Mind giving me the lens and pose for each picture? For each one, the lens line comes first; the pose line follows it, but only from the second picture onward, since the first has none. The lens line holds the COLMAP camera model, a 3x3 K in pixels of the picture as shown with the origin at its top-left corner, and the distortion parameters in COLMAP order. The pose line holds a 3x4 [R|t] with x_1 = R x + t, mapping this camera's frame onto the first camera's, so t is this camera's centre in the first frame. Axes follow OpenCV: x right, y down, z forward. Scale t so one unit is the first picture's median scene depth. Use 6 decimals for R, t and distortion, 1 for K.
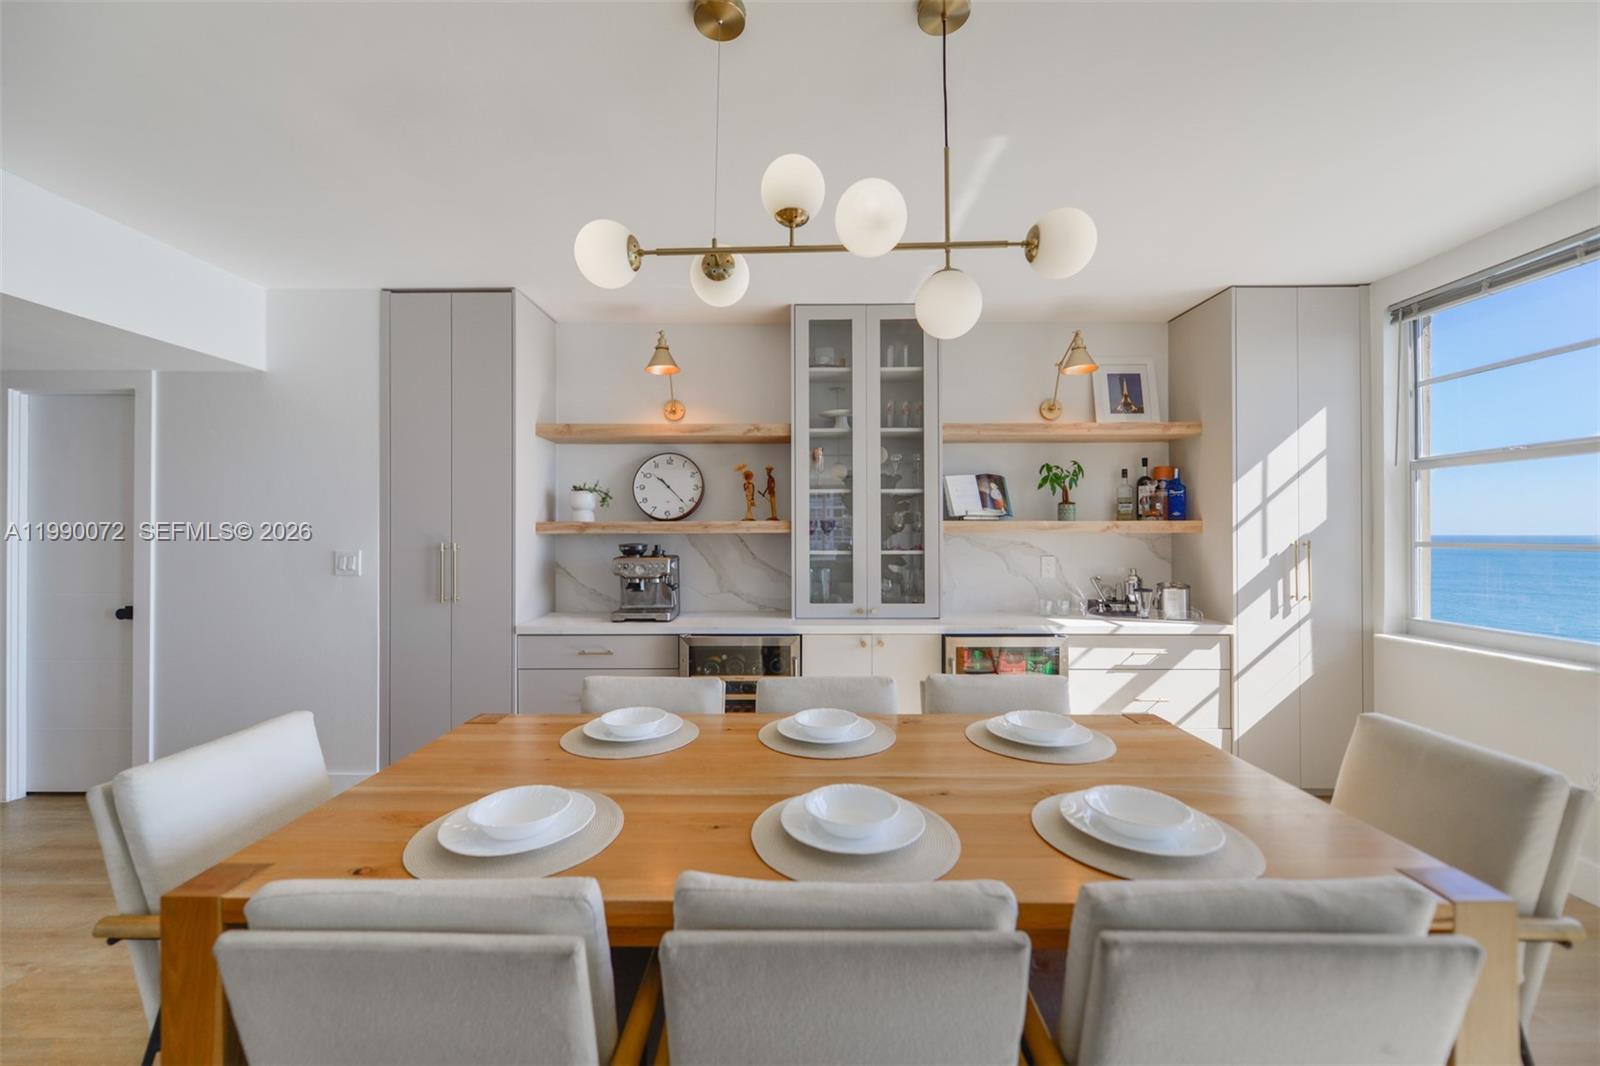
lens RADIAL K [[631.3, 0, 790.1], [0, 631.3, 525.5], [0, 0, 1]] dist [0.008090, -0.006516]
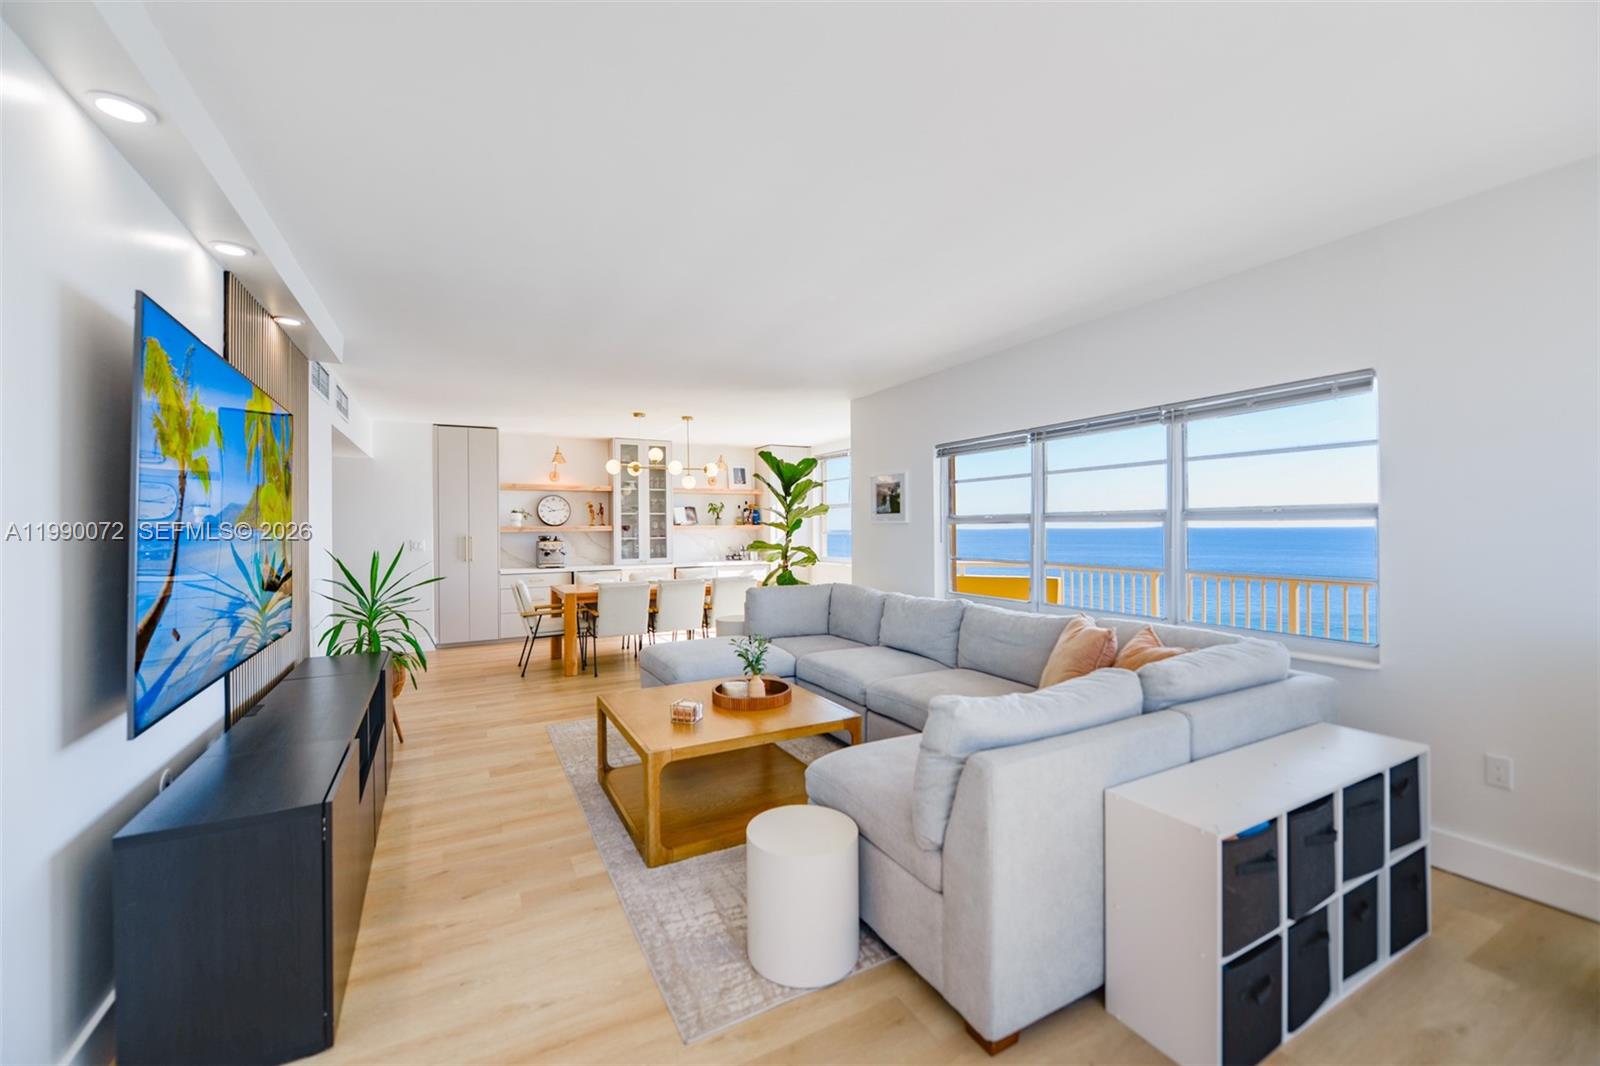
lens RADIAL K [[631.3, 0, 790.1], [0, 631.3, 525.5], [0, 0, 1]] dist [0.008090, -0.006516]
pose [[0.878555, -0.003037, 0.477632, -0.569857], [0.000805, 0.999988, 0.004877, -0.019883], [-0.477641, -0.003900, 0.878547, -1.490789]]
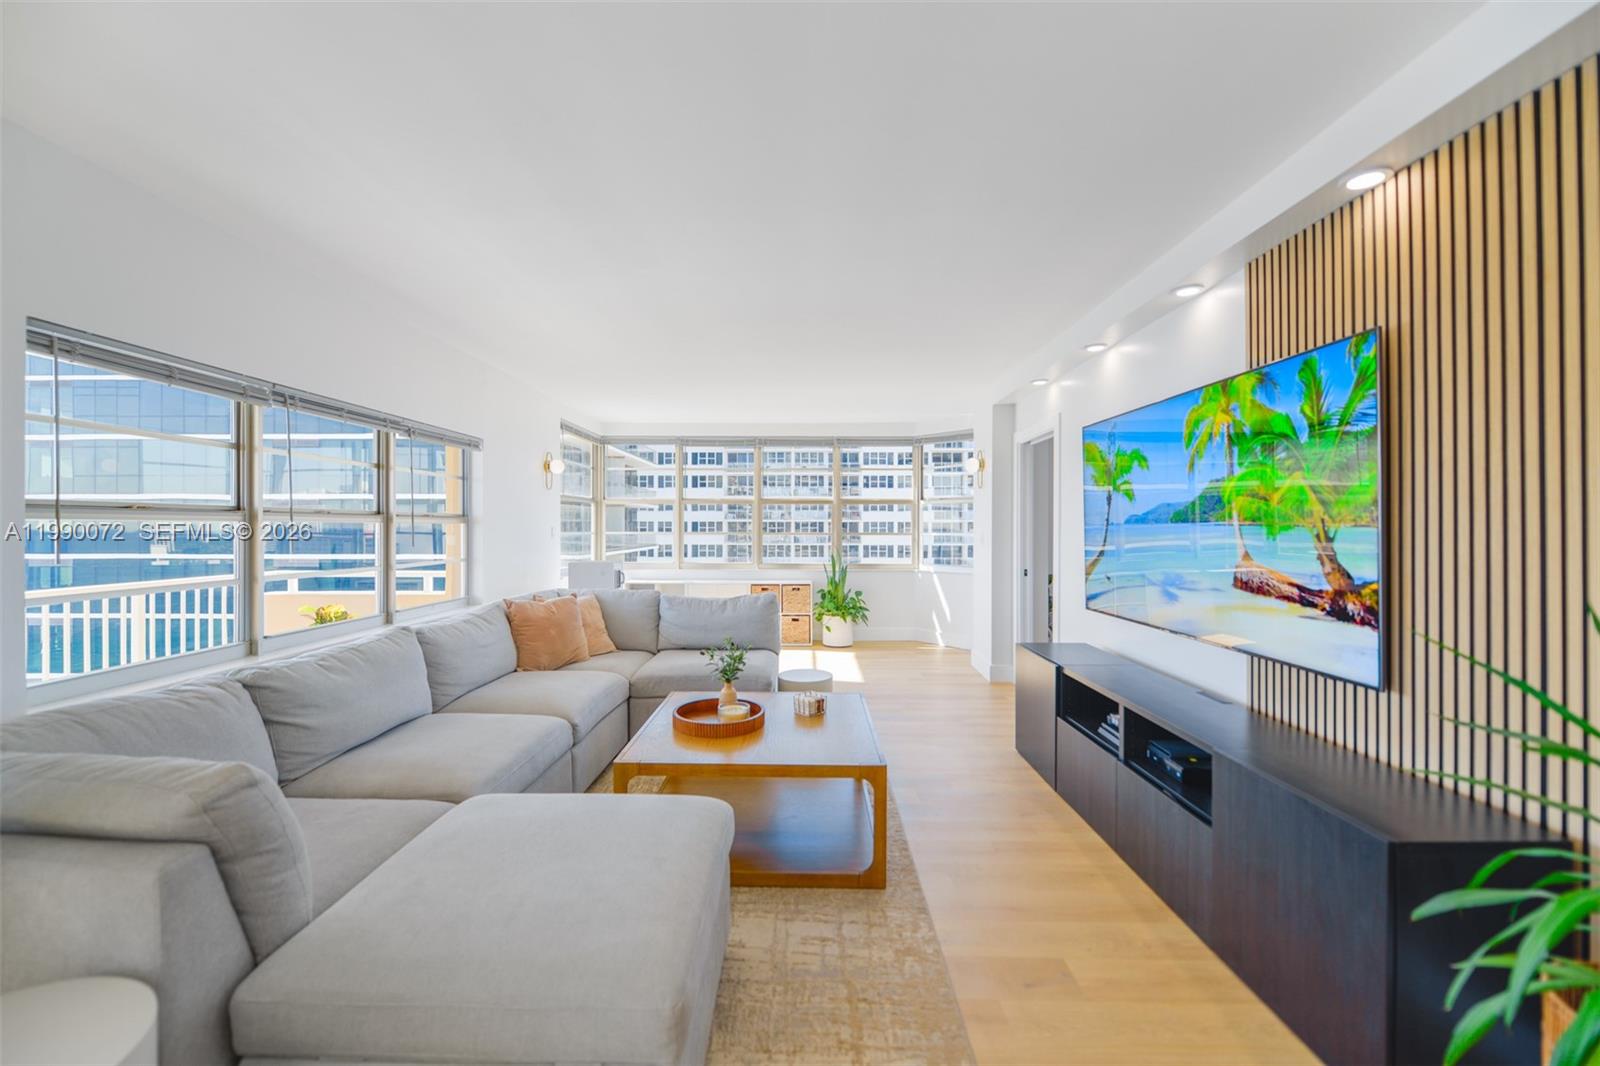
lens RADIAL K [[631.3, 0, 790.1], [0, 631.3, 525.5], [0, 0, 1]] dist [0.008090, -0.006516]
pose [[-0.999969, 0.001518, 0.007756, -0.263789], [0.001416, 0.999913, -0.013131, -0.000414], [-0.007775, -0.013120, -0.999884, 0.221938]]
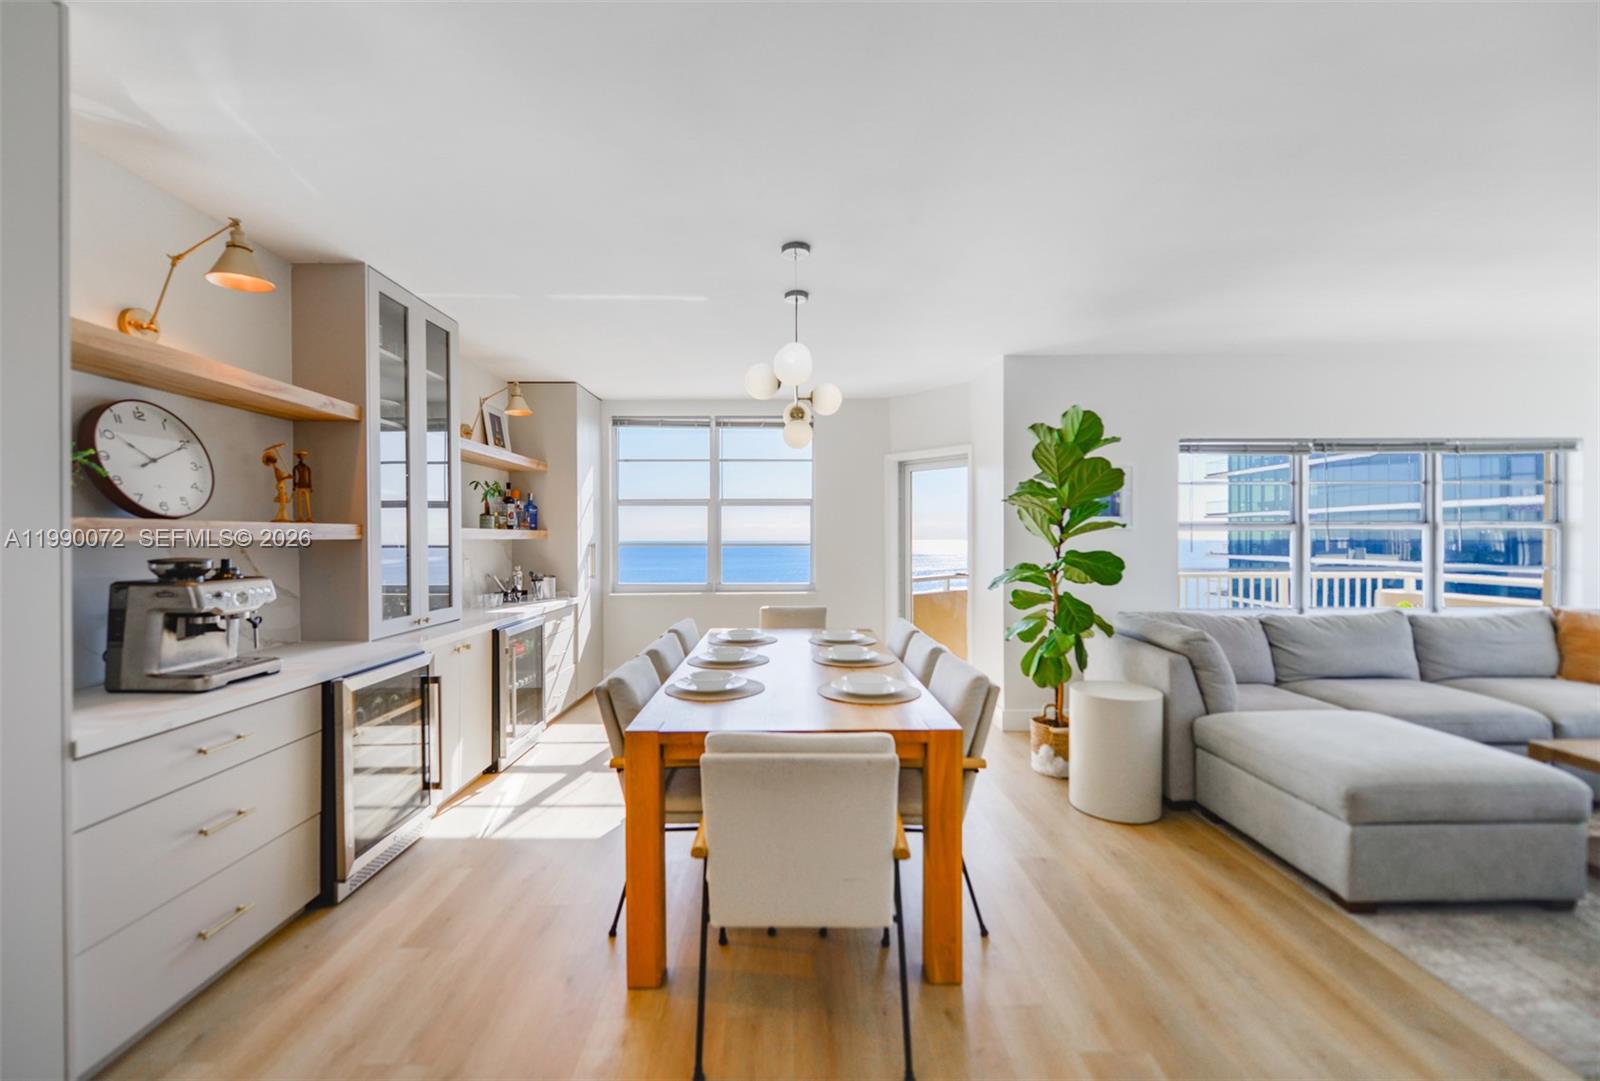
lens RADIAL K [[643.1, 0, 790.6], [0, 643.1, 542.7], [0, 0, 1]] dist [-0.002605, -0.000284]
pose [[-0.012949, -0.006224, 0.999897, -0.849504], [-0.007777, 0.999951, 0.006123, 0.006531], [-0.999886, -0.007697, -0.012997, 0.453227]]
